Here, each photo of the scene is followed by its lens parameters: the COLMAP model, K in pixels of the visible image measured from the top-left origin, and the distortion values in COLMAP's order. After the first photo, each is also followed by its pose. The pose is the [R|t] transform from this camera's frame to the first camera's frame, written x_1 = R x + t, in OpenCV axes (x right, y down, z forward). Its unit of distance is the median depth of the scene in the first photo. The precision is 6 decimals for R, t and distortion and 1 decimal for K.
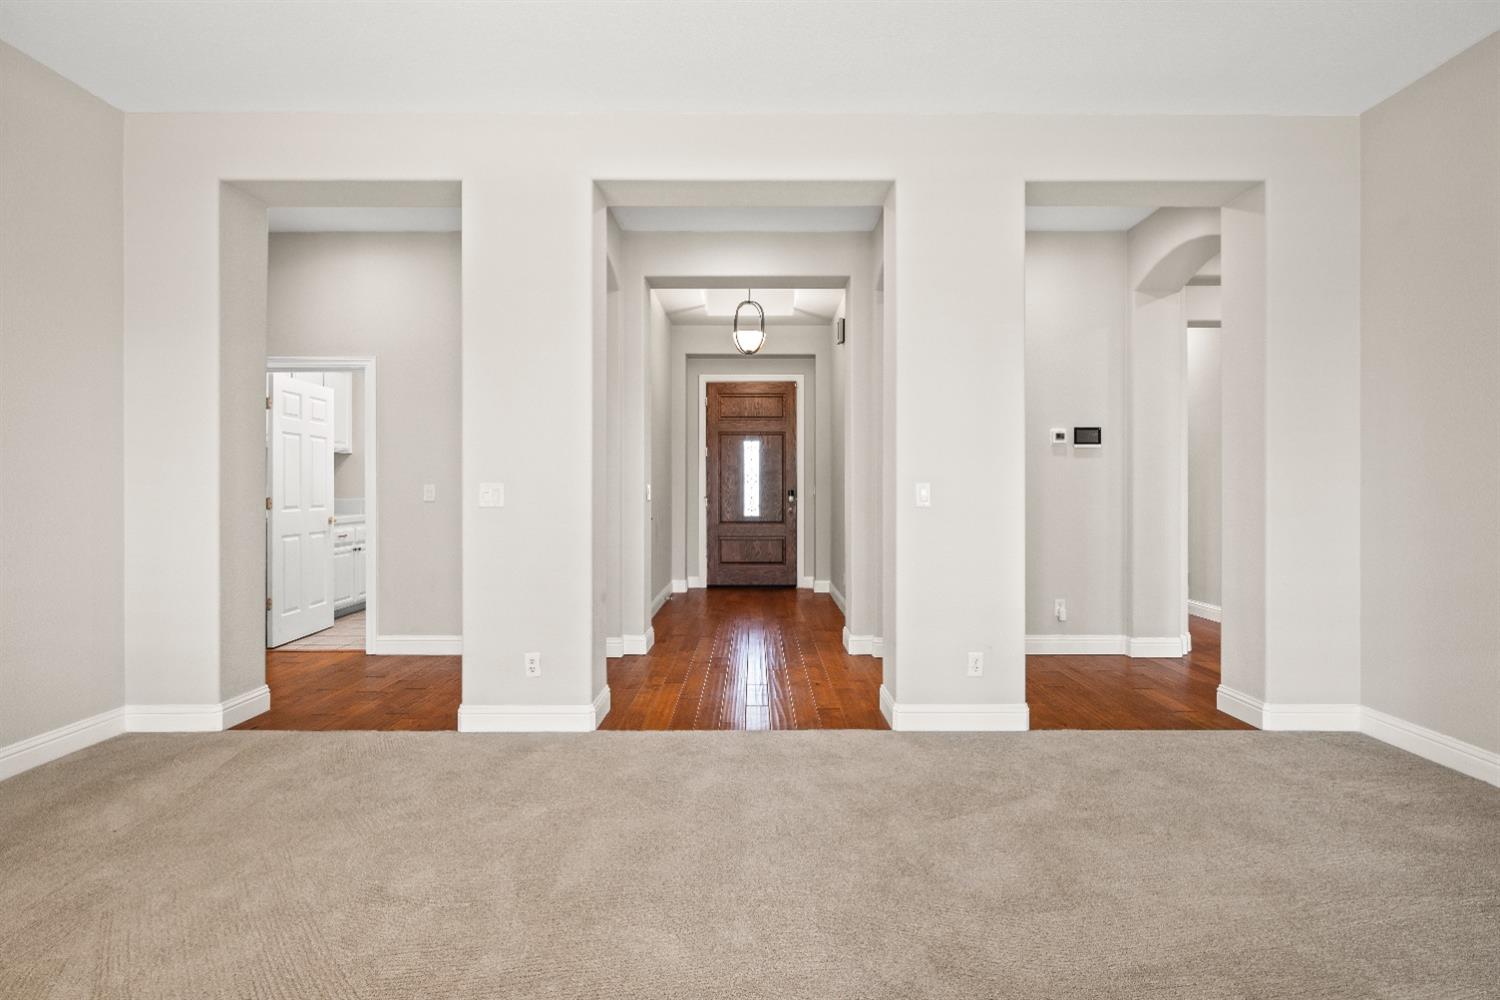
lens RADIAL K [[675.5, 0, 762.6], [0, 675.5, 496.7], [0, 0, 1]] dist [0.003301, 0.000340]
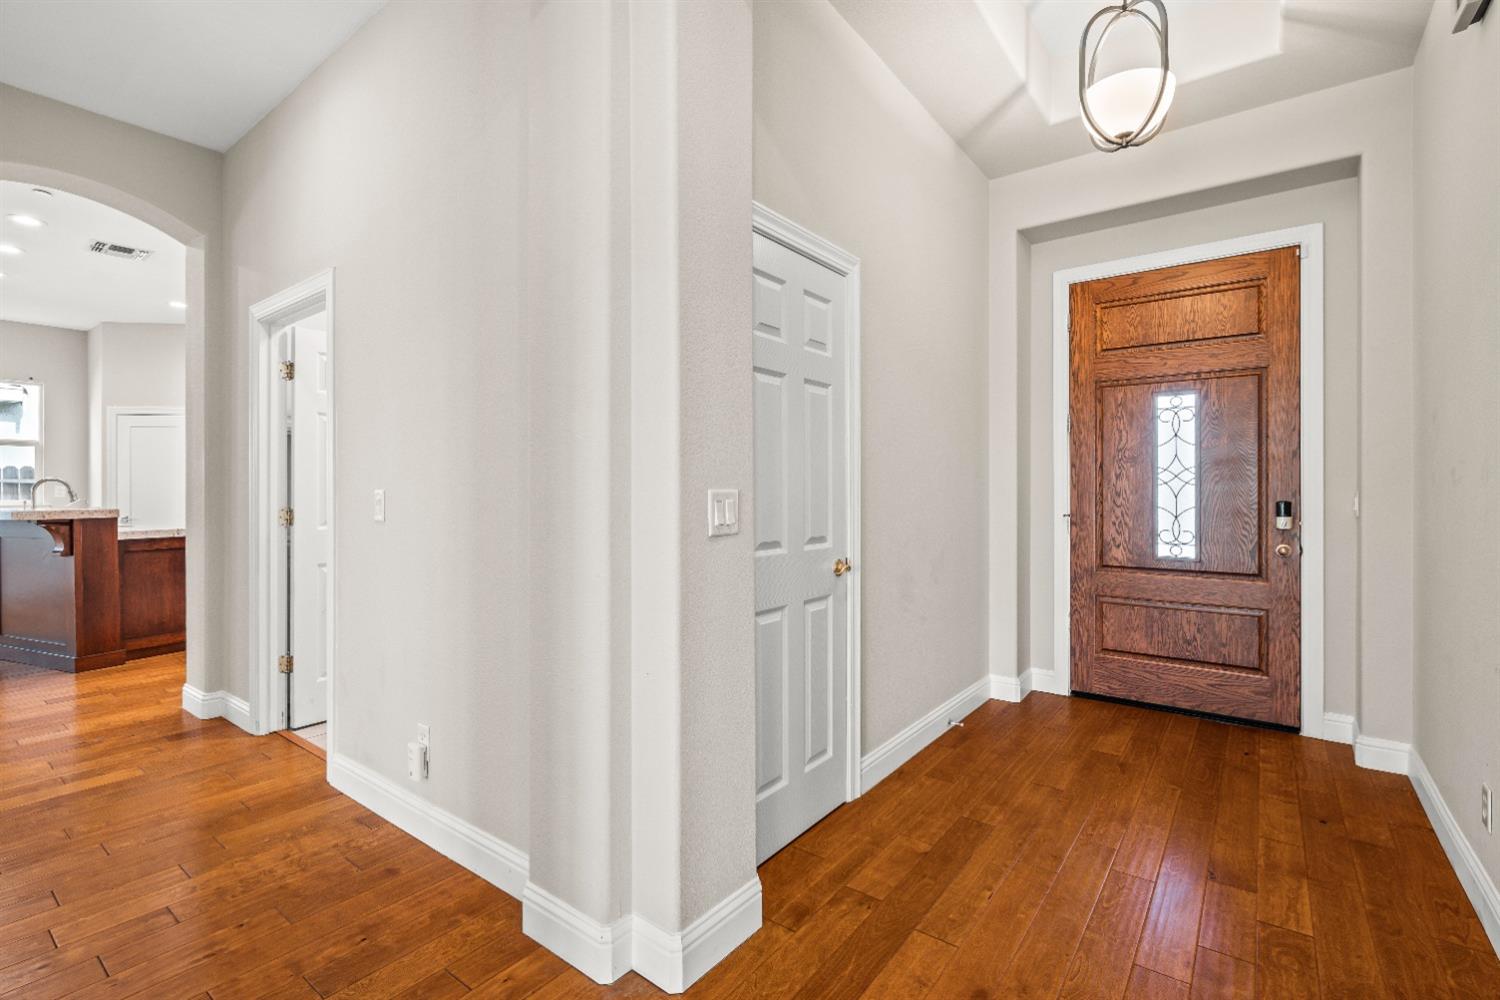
lens RADIAL K [[682.4, 0, 750.1], [0, 682.4, 491.8], [0, 0, 1]] dist [-0.000709, -0.000298]
pose [[0.791873, 0.001527, -0.610684, 0.037901], [-0.009669, 0.999903, -0.010037, -0.008433], [0.610609, 0.013853, 0.791811, 0.456525]]
